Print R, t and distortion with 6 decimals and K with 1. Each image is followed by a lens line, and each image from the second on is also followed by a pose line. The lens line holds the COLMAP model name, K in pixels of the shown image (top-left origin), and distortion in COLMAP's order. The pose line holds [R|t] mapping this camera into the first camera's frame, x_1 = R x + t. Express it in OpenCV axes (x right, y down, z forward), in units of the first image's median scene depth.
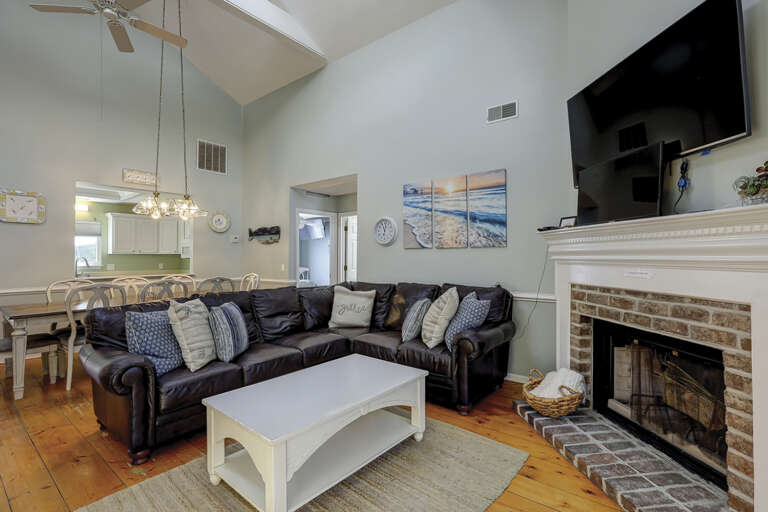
lens RADIAL K [[353.9, 0, 383.9], [0, 353.9, 258.1], [0, 0, 1]] dist [-0.000522, -0.000015]
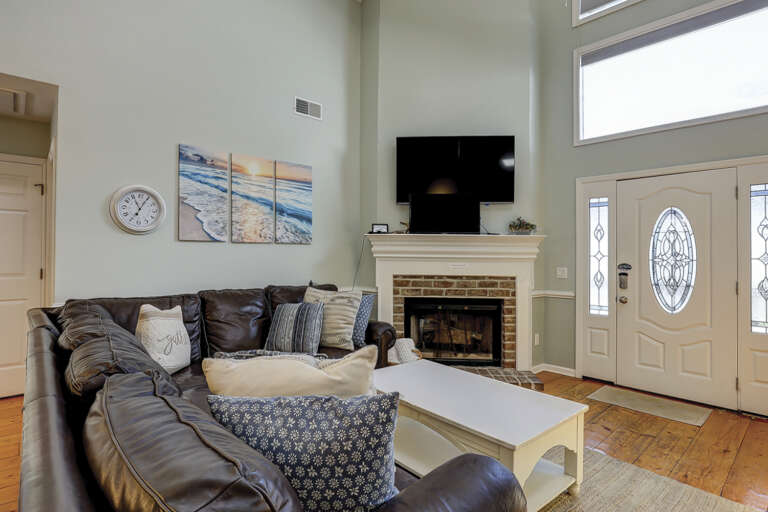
lens RADIAL K [[415.4, 0, 383.3], [0, 415.4, 250.9], [0, 0, 1]] dist [-0.008097, -0.000906]
pose [[0.164549, 0.012822, 0.986286, -0.987364], [-0.007231, 0.999904, -0.011792, -0.000382], [-0.986342, -0.005192, 0.164626, 0.760443]]
